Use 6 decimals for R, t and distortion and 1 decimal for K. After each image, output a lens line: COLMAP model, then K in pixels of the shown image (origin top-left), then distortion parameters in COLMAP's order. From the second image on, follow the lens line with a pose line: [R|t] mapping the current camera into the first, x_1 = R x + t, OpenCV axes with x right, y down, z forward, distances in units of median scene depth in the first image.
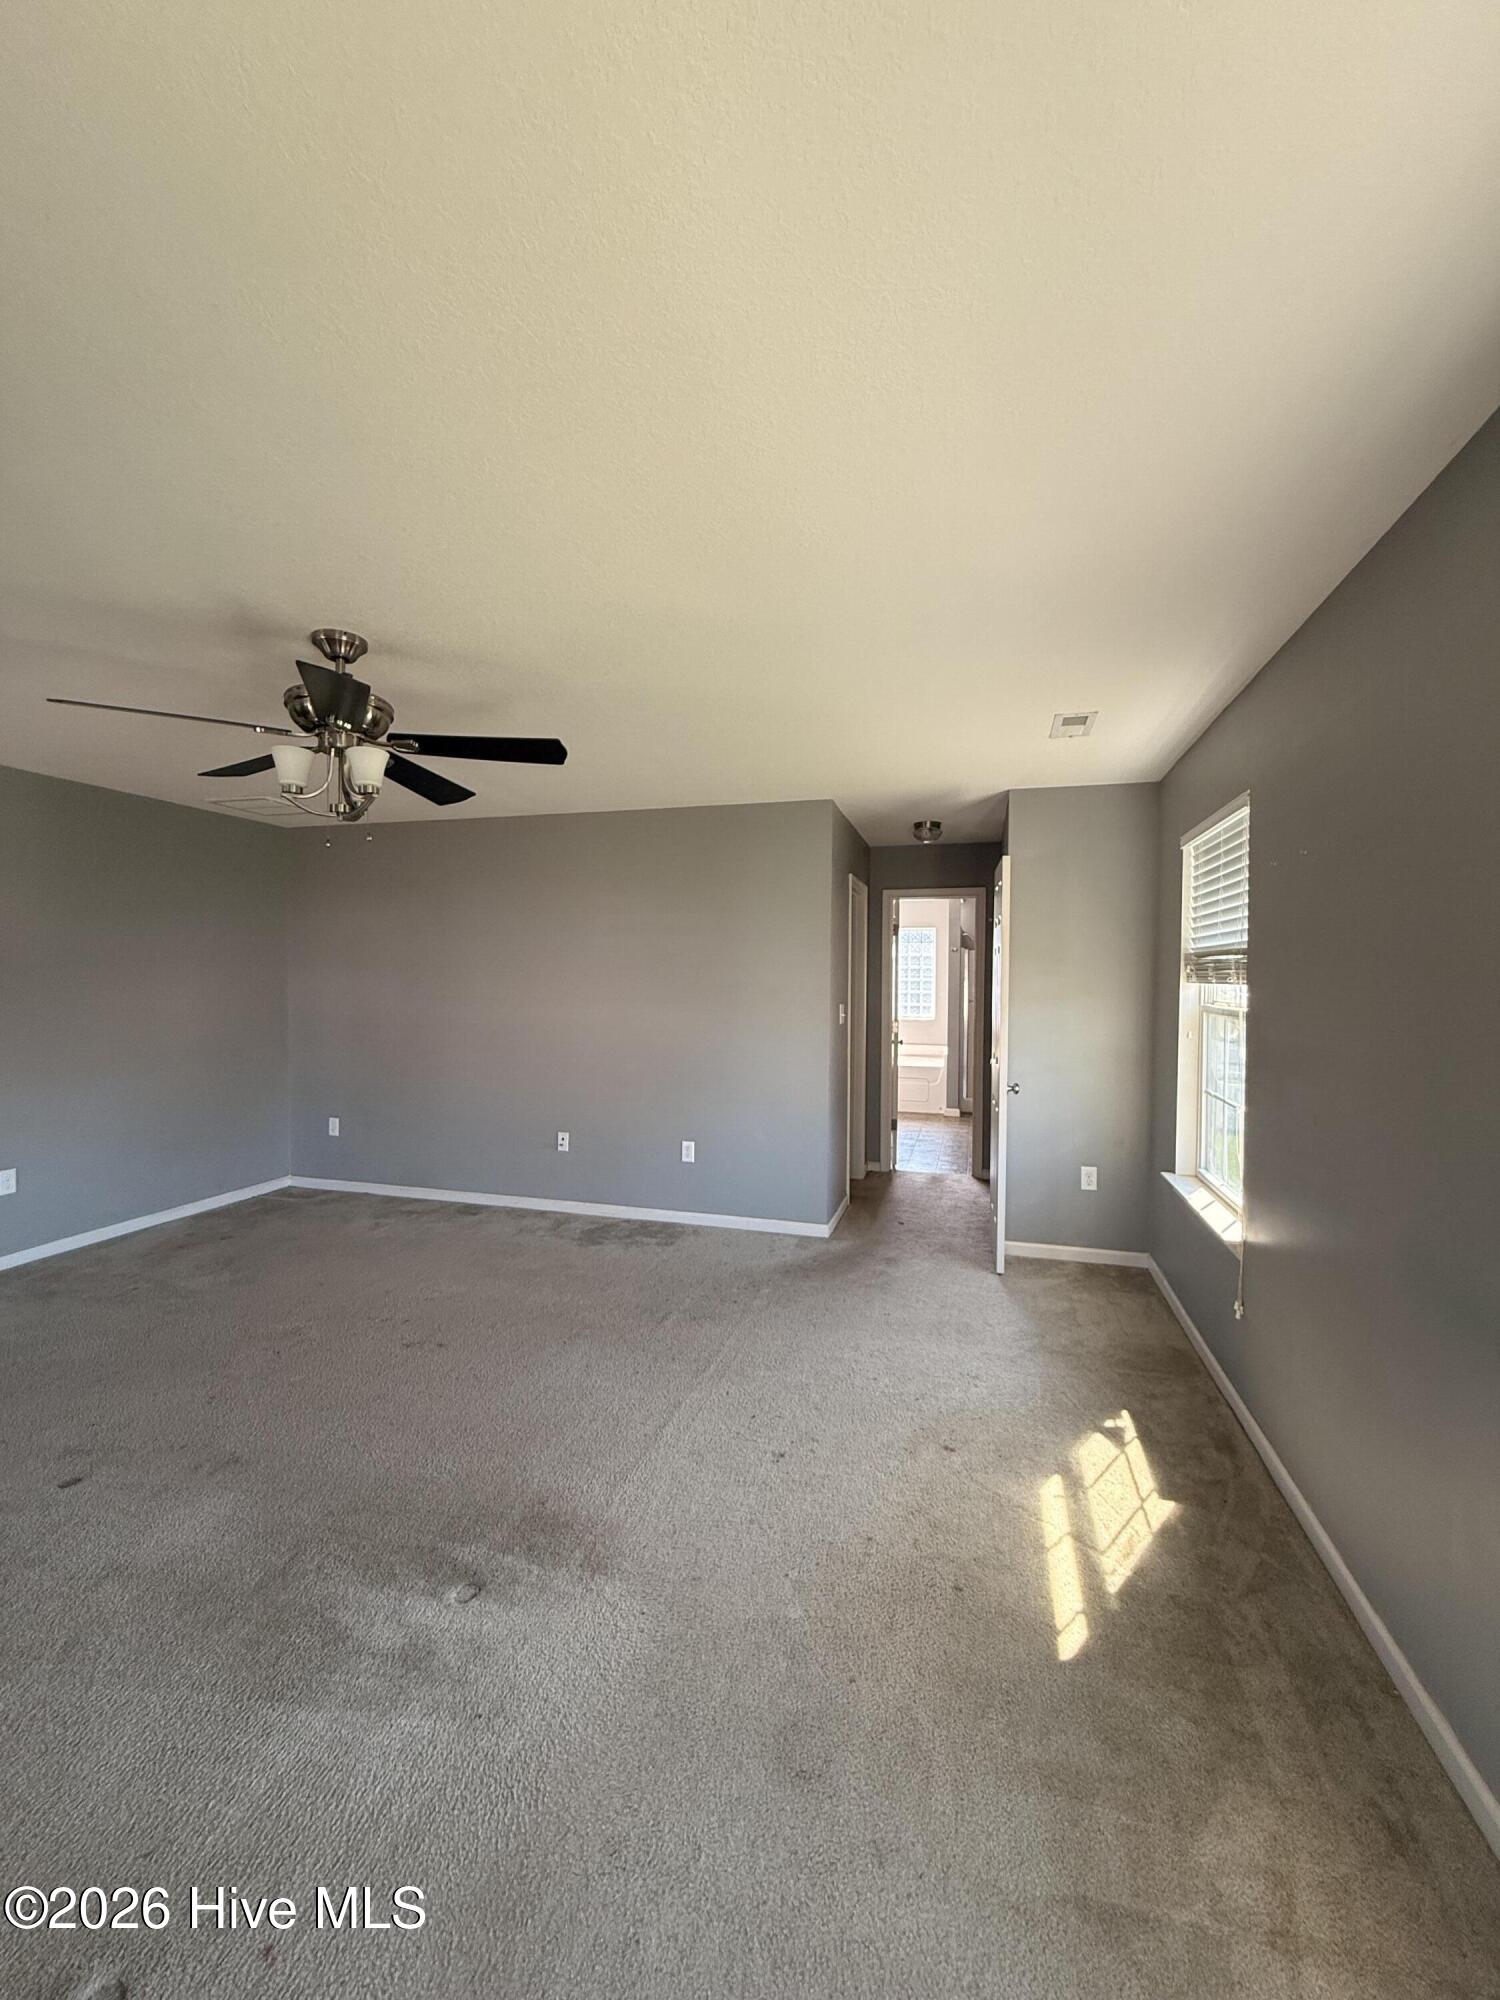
lens RADIAL K [[800.4, 0, 755.8], [0, 800.4, 993.4], [0, 0, 1]] dist [-0.002707, 0.000112]
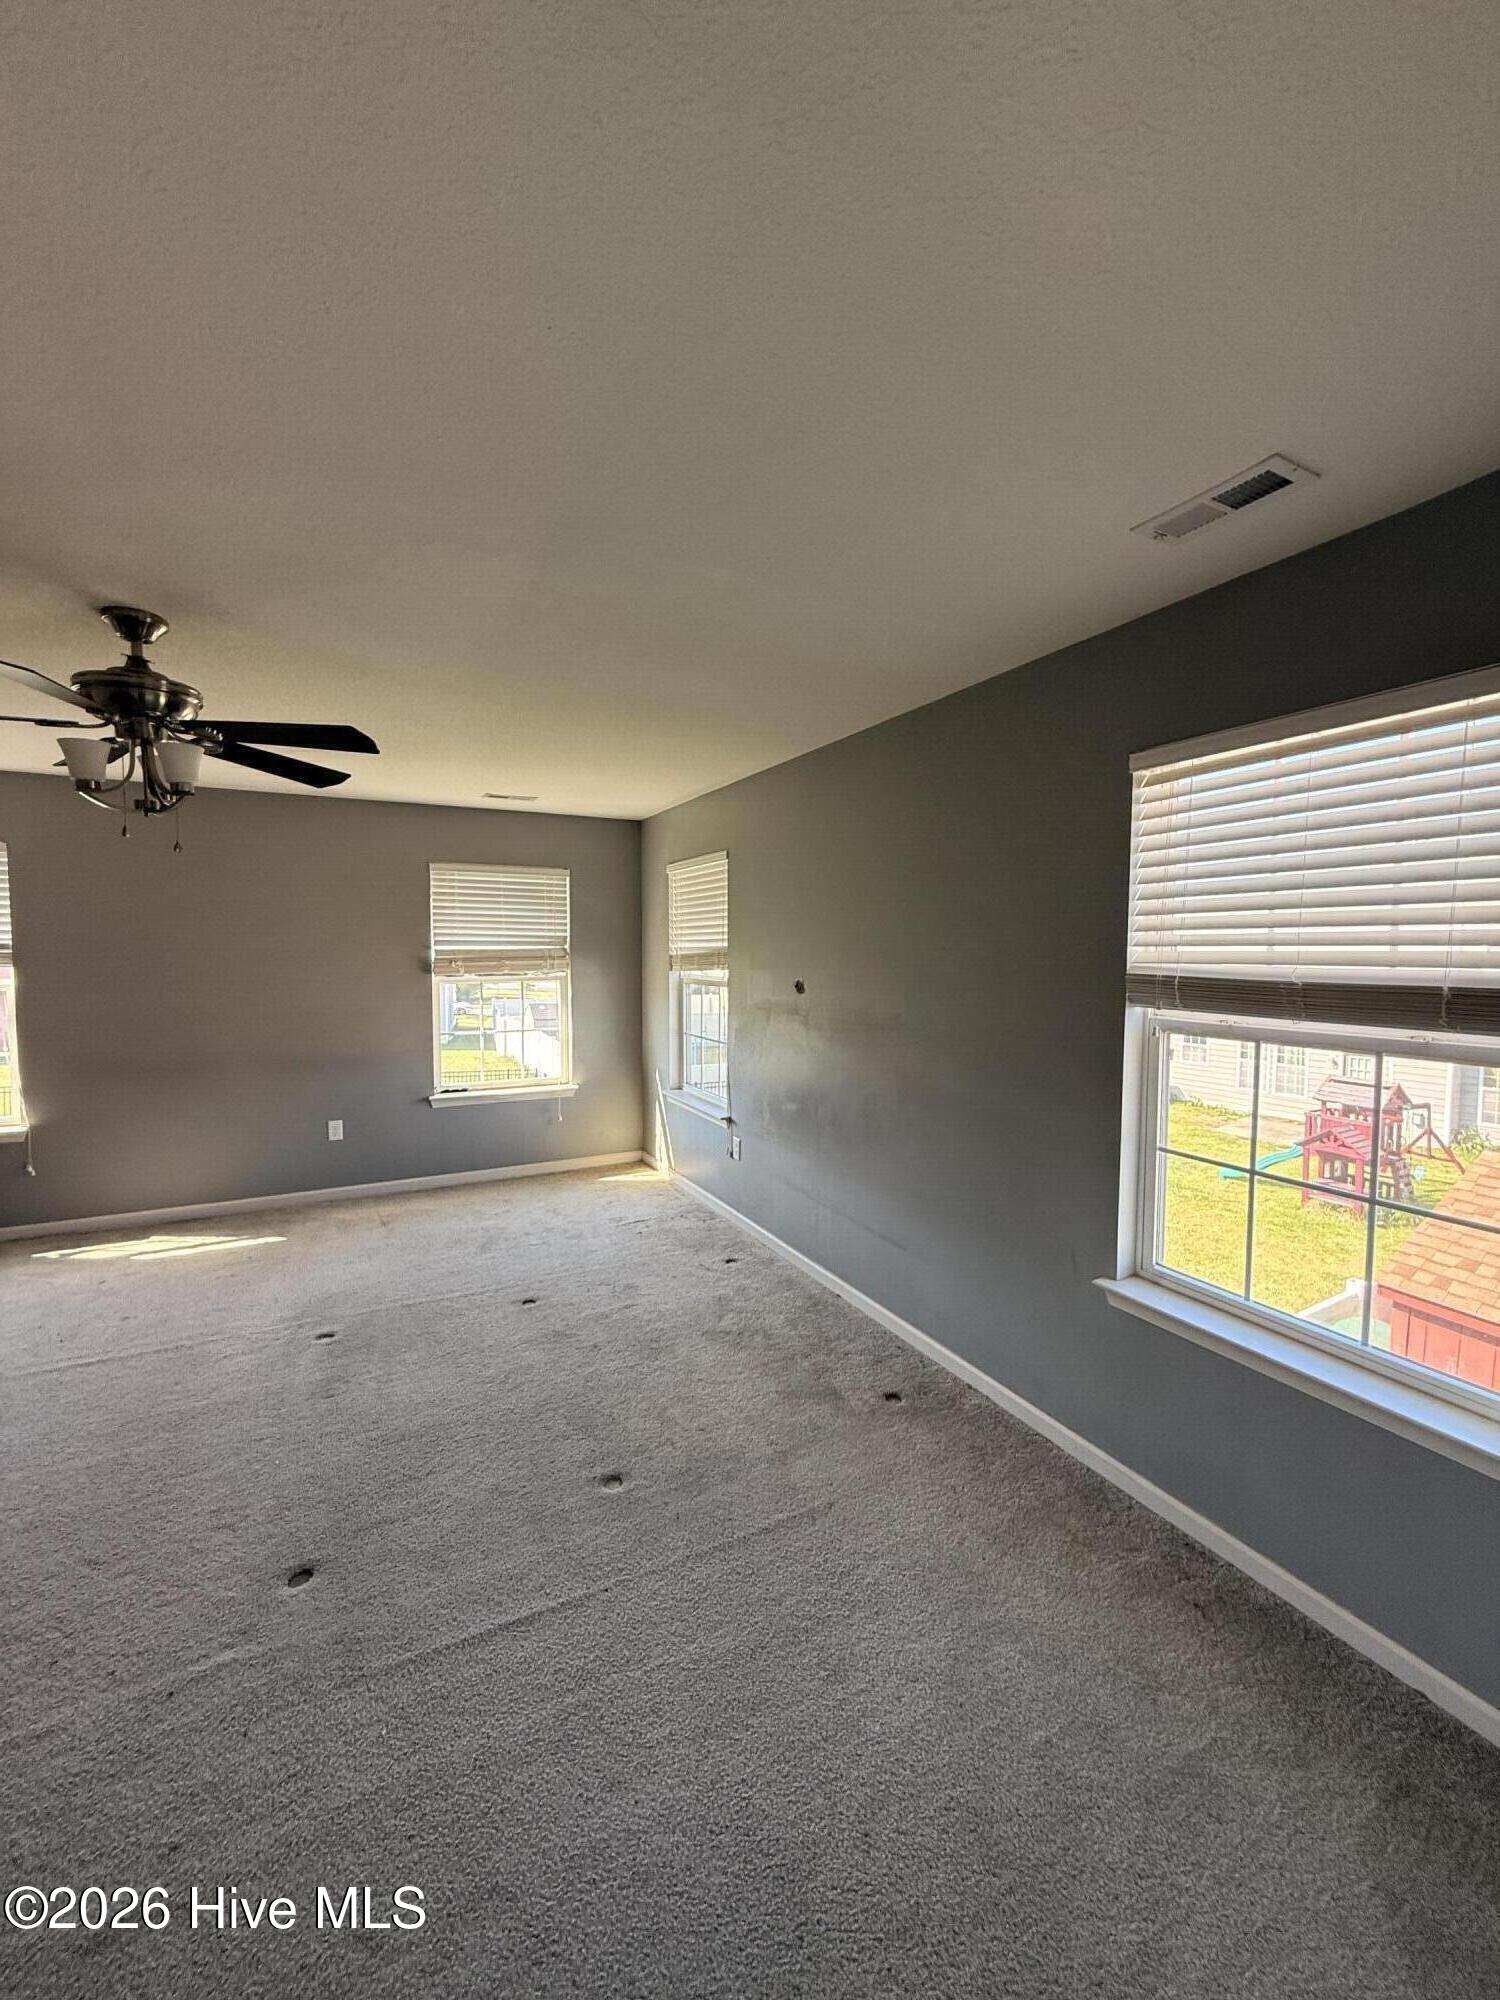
lens RADIAL K [[800.4, 0, 755.8], [0, 800.4, 993.4], [0, 0, 1]] dist [-0.002707, 0.000112]
pose [[-0.692620, -0.050674, 0.719521, -1.612783], [0.007006, 0.997010, 0.076960, -0.075219], [-0.721269, 0.058345, -0.690193, 1.088471]]
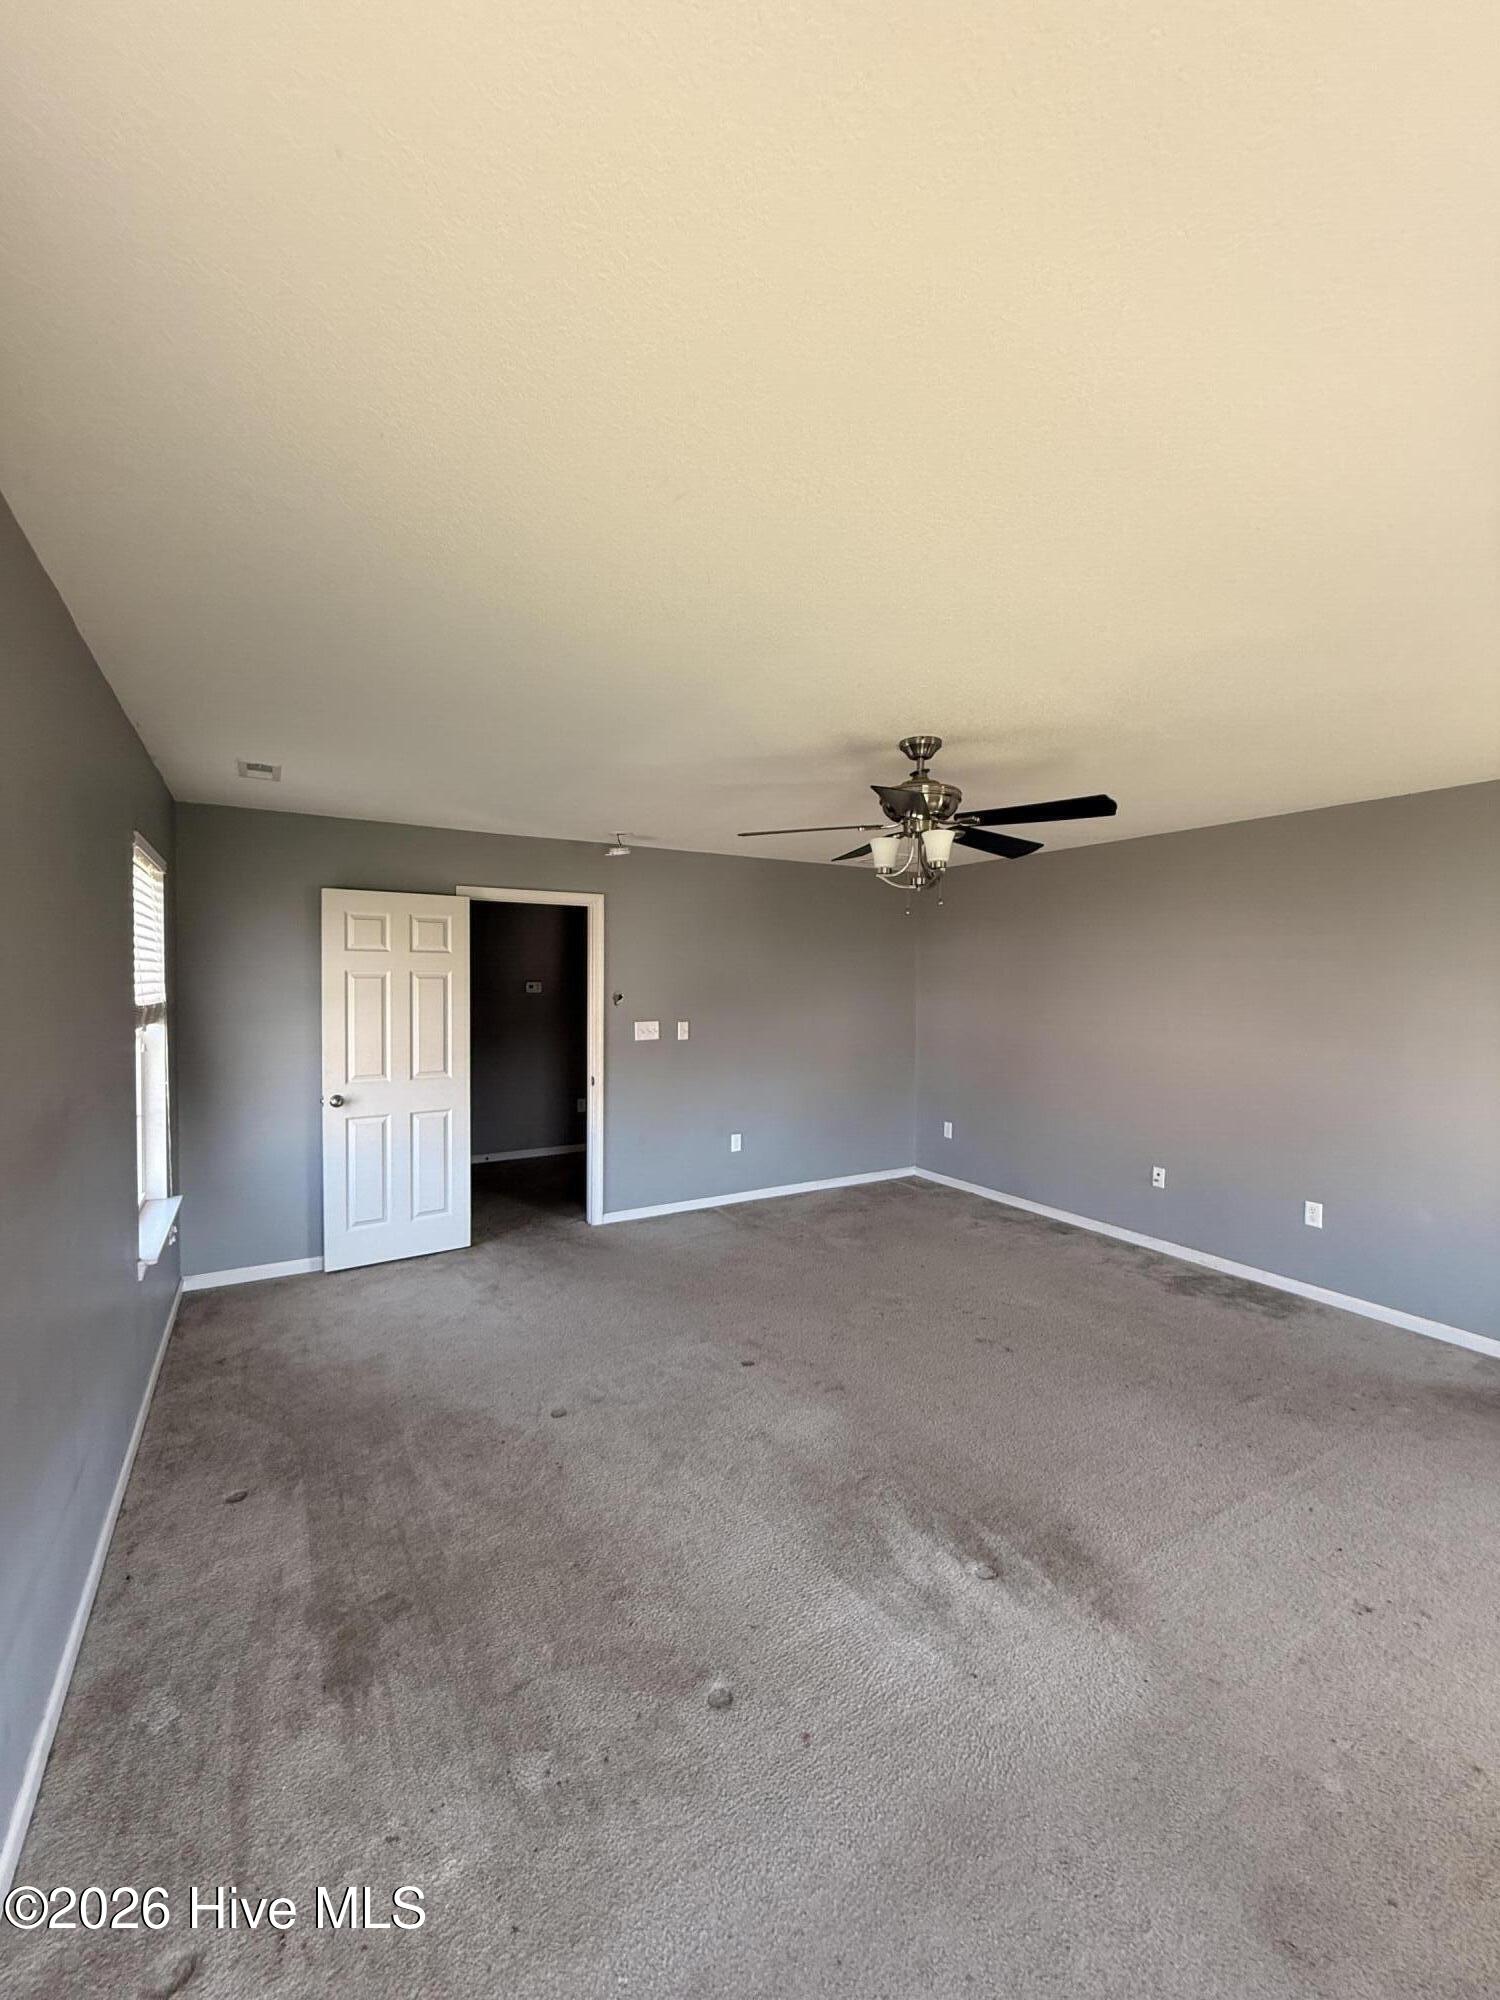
lens RADIAL K [[800.4, 0, 755.8], [0, 800.4, 993.4], [0, 0, 1]] dist [-0.002707, 0.000112]
pose [[0.725057, 0.009874, -0.688618, 0.132110], [-0.014005, 0.999902, -0.000408, -0.054070], [0.688547, 0.009940, 0.725124, -0.047767]]
